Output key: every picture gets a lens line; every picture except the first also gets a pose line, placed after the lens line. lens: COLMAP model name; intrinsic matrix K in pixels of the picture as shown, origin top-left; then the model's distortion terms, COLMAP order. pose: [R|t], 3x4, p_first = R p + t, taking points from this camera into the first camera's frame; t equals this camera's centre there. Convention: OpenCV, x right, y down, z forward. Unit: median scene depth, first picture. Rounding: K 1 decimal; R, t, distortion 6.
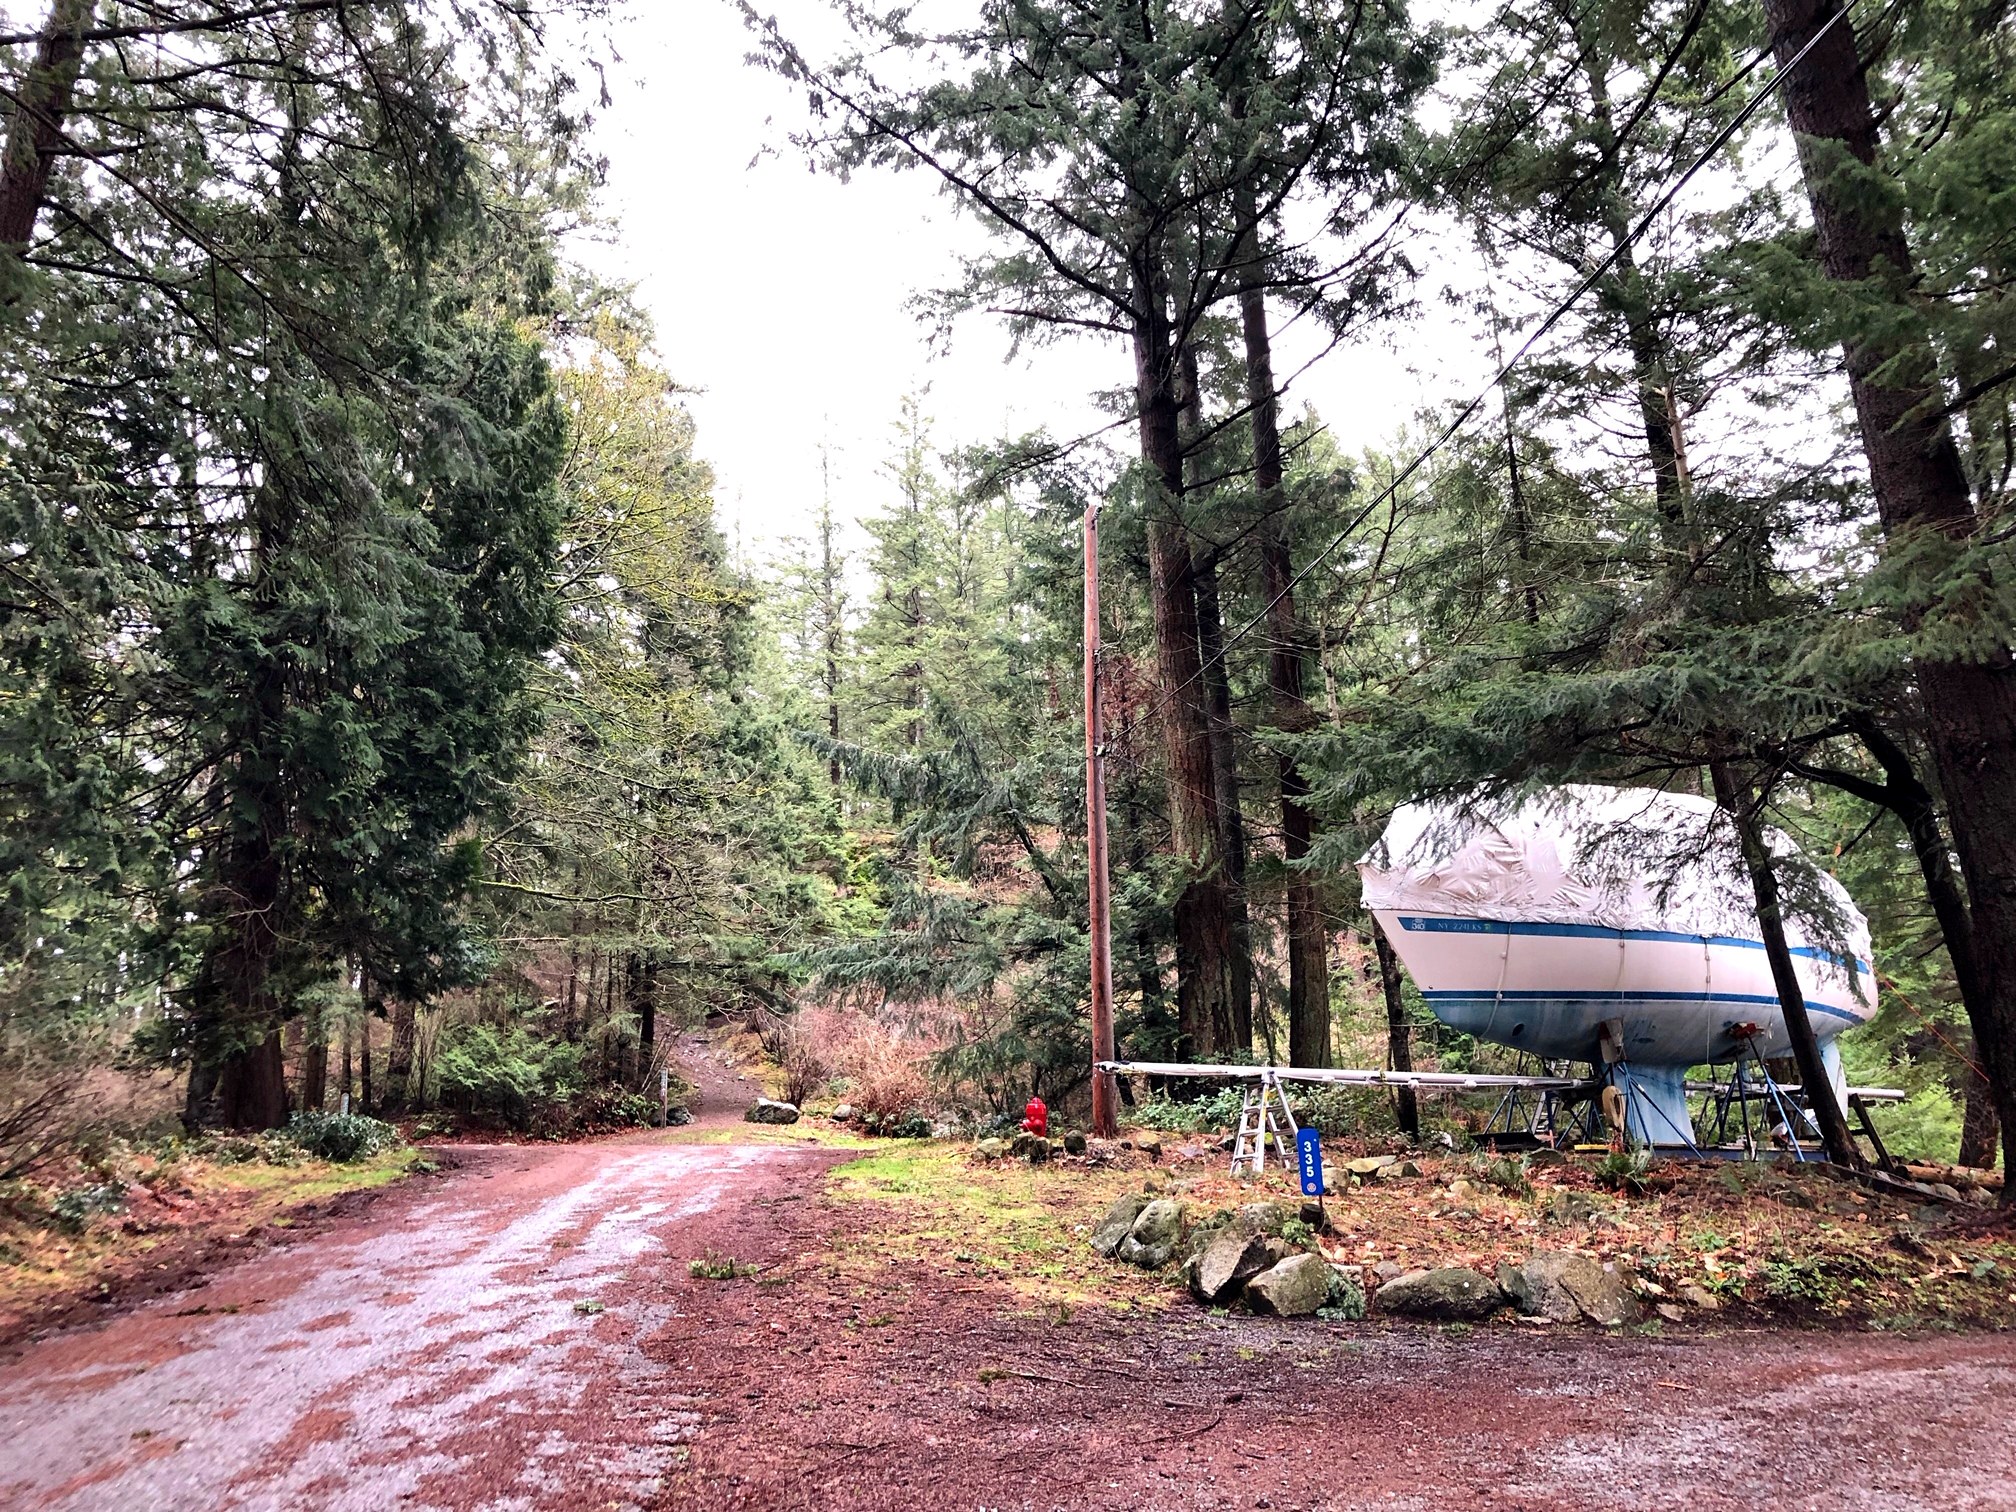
lens RADIAL K [[1658.1, 0, 1005.9], [0, 1658.1, 753.6], [0, 0, 1]] dist [0.057378, -0.113427]
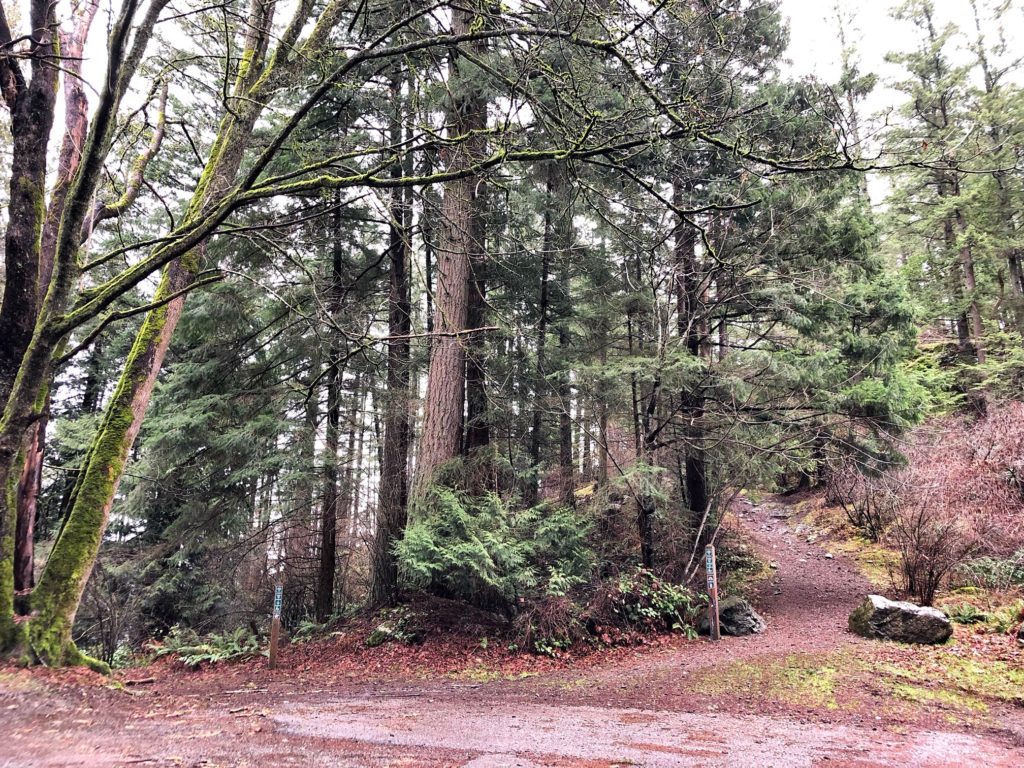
lens RADIAL K [[842.2, 0, 510.9], [0, 842.2, 382.8], [0, 0, 1]] dist [0.057378, -0.113427]
pose [[0.878964, -0.096125, -0.467099, -0.112838], [0.095916, 0.995093, -0.024292, 0.126466], [0.467142, -0.023450, 0.883871, 0.674082]]
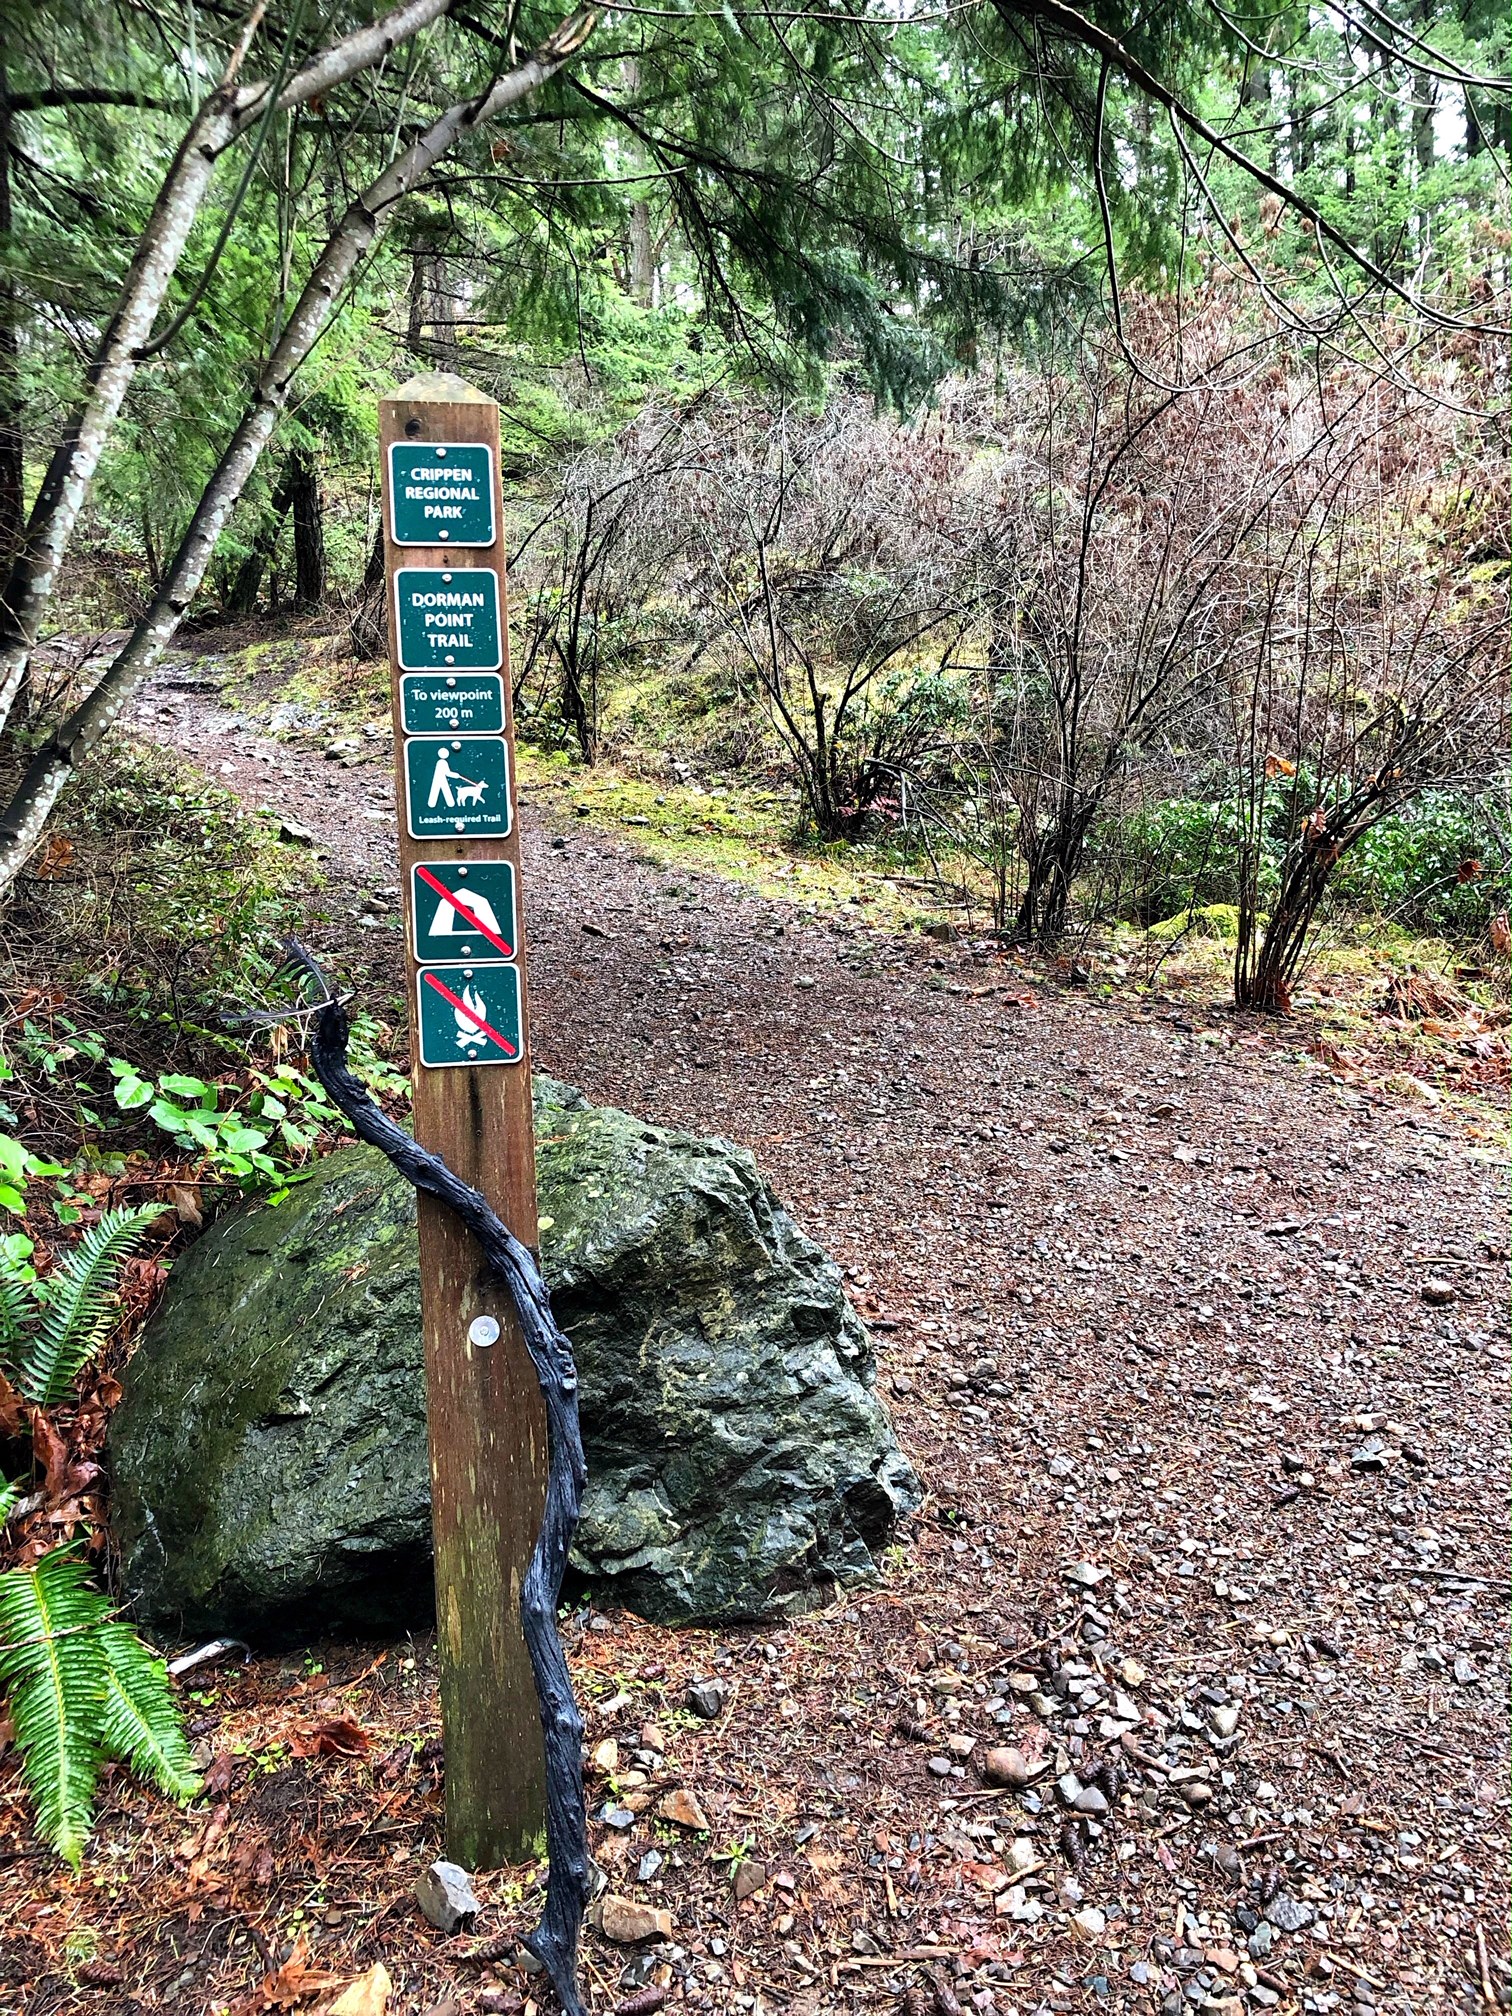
lens RADIAL K [[1658.1, 0, 758.5], [0, 1658.1, 977.4], [0, 0, 1]] dist [0.057378, -0.113427]
pose [[0.977413, -0.017639, 0.210602, -0.205564], [-0.041726, 0.960789, 0.274122, 0.190921], [-0.207180, -0.276718, 0.938352, 0.955443]]
